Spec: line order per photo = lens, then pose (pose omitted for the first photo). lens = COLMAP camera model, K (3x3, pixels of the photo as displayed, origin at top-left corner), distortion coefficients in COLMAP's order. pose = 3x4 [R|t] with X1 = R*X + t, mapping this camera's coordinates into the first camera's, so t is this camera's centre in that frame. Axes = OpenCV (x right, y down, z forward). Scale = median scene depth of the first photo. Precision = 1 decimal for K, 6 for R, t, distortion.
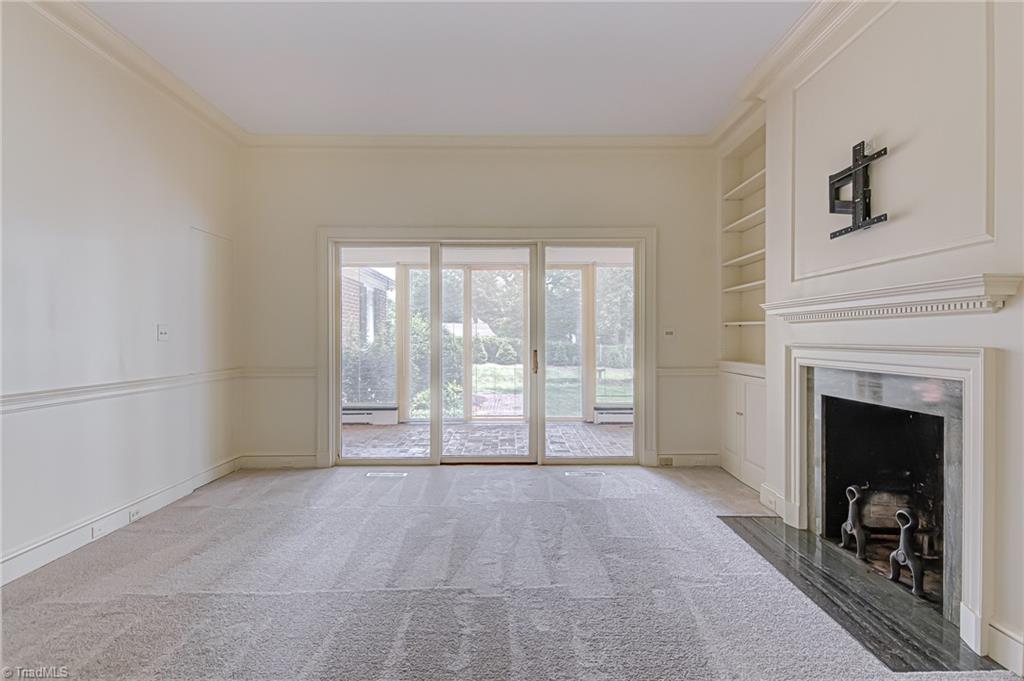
lens RADIAL K [[567.3, 0, 492.0], [0, 567.3, 342.0], [0, 0, 1]] dist [0.028122, -0.019515]
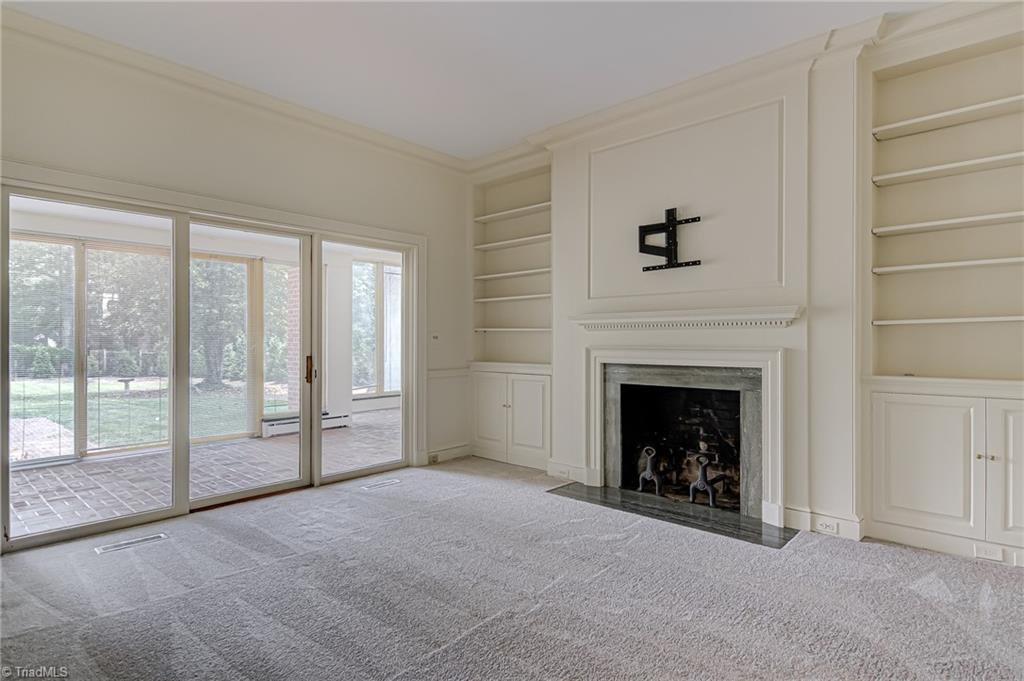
lens RADIAL K [[567.3, 0, 492.0], [0, 567.3, 342.0], [0, 0, 1]] dist [0.028122, -0.019515]
pose [[0.652815, -0.001578, 0.757516, -0.580418], [0.005931, 0.999978, -0.003028, -0.004516], [-0.757494, 0.006470, 0.652810, 0.308452]]
